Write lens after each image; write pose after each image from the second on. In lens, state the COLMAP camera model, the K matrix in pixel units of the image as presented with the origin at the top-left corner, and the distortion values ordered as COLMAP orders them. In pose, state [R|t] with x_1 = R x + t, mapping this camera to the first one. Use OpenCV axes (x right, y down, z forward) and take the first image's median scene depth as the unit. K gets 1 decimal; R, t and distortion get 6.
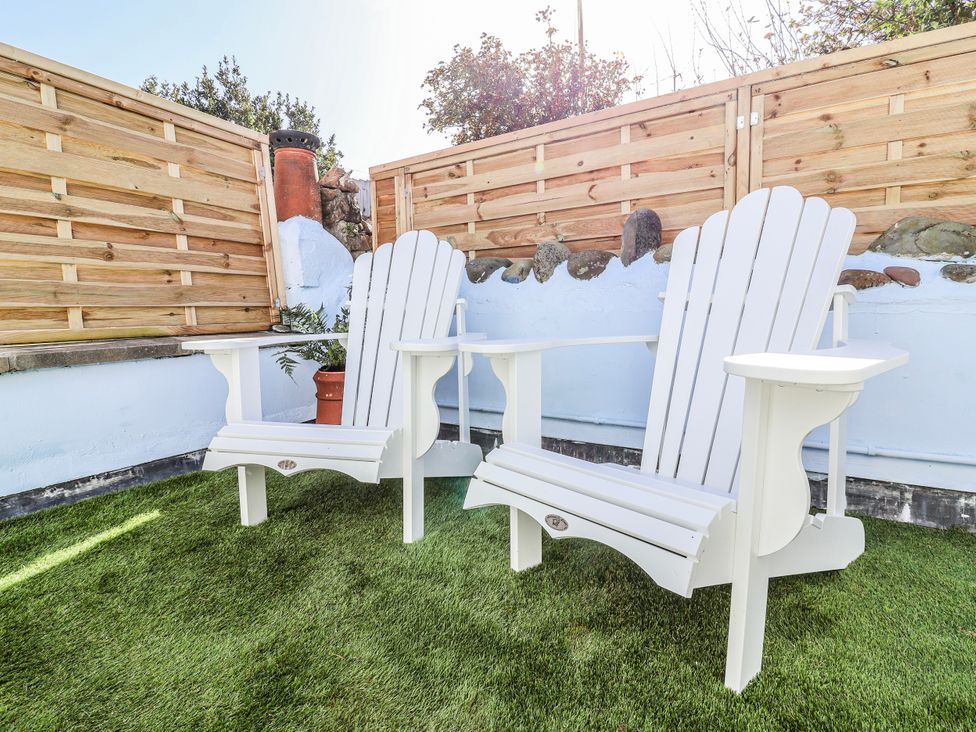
lens RADIAL K [[504.8, 0, 498.5], [0, 504.8, 353.7], [0, 0, 1]] dist [0.001497, -0.015051]
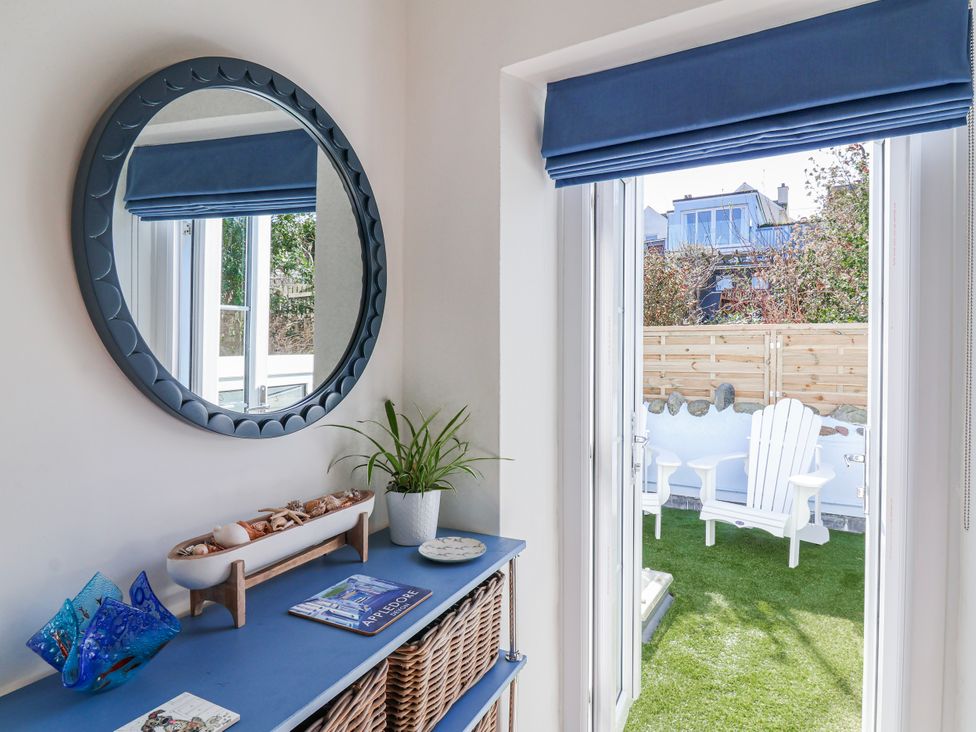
lens RADIAL K [[580.4, 0, 491.2], [0, 580.4, 350.6], [0, 0, 1]] dist [0.000239, -0.005208]
pose [[0.997492, 0.014690, 0.069235, -0.946816], [-0.010202, 0.997850, -0.064742, -0.289757], [-0.070037, 0.063873, 0.995497, -1.472832]]
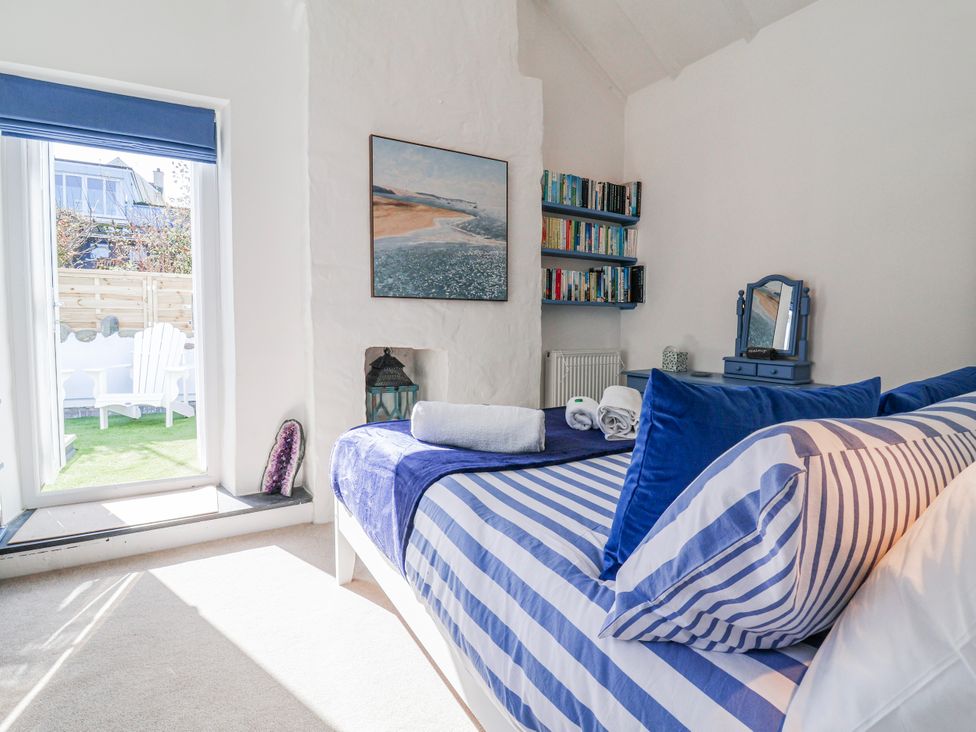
lens RADIAL K [[504.8, 0, 502.1], [0, 504.8, 362.0], [0, 0, 1]] dist [0.001497, -0.015051]
pose [[0.431279, -0.042794, 0.901203, -1.364075], [0.047719, 0.998558, 0.024581, -0.013233], [-0.900956, 0.032403, 0.432699, -2.225574]]
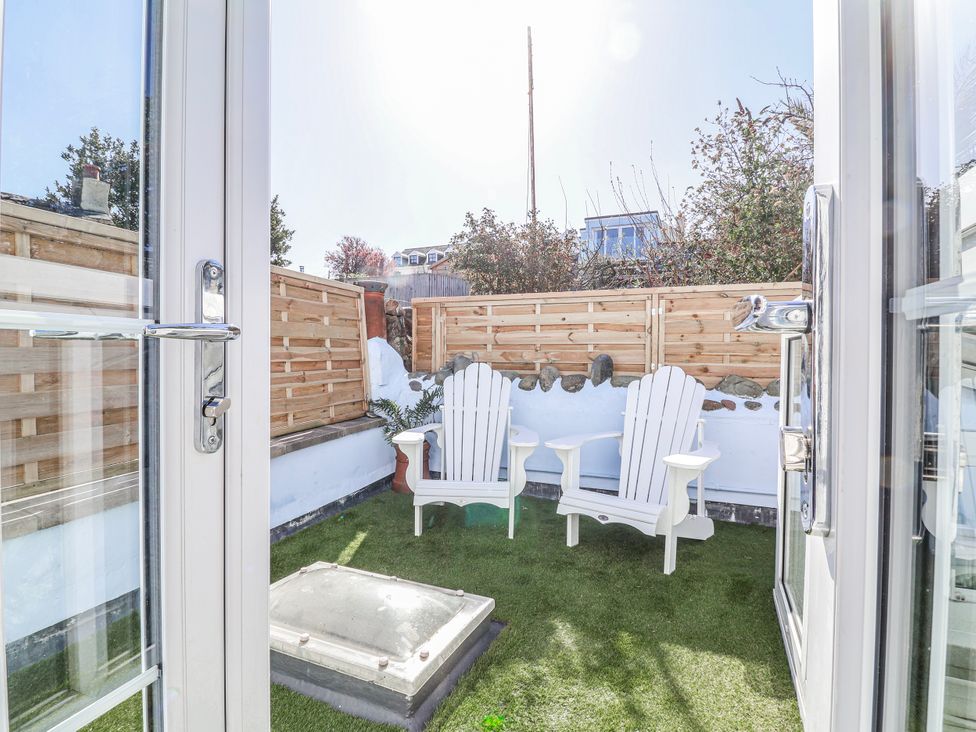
lens RADIAL K [[504.8, 0, 492.9], [0, 504.8, 355.0], [0, 0, 1]] dist [0.001497, -0.015051]
pose [[0.984103, 0.022226, 0.176200, -0.476464], [-0.008510, 0.996900, -0.078222, -0.157952], [-0.177392, 0.075479, 0.981242, -0.795000]]
